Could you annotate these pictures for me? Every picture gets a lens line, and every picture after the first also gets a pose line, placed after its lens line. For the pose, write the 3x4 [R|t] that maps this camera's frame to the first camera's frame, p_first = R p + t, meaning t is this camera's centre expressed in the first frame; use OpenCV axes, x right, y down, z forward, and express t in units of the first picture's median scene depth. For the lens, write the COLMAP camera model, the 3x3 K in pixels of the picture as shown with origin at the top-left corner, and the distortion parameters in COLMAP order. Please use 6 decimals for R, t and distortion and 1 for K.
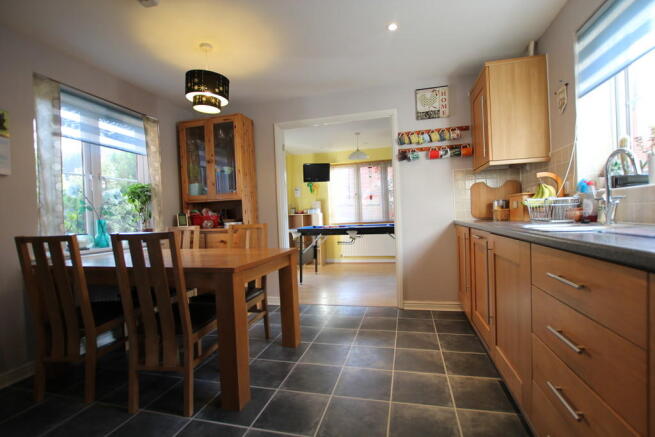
lens RADIAL K [[304.8, 0, 323.4], [0, 304.8, 221.4], [0, 0, 1]] dist [-0.001097, -0.000093]
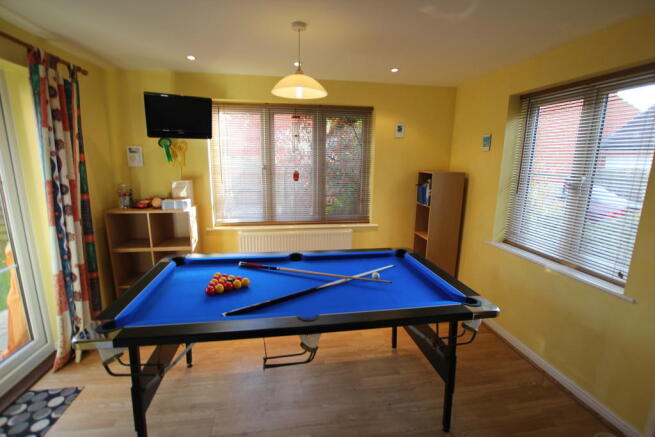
lens RADIAL K [[304.8, 0, 323.4], [0, 304.8, 221.4], [0, 0, 1]] dist [-0.001097, -0.000093]
pose [[0.915453, -0.029656, 0.401330, -0.013943], [-0.039695, 0.985763, 0.163390, -0.089478], [-0.400462, -0.165507, 0.901242, 0.481789]]
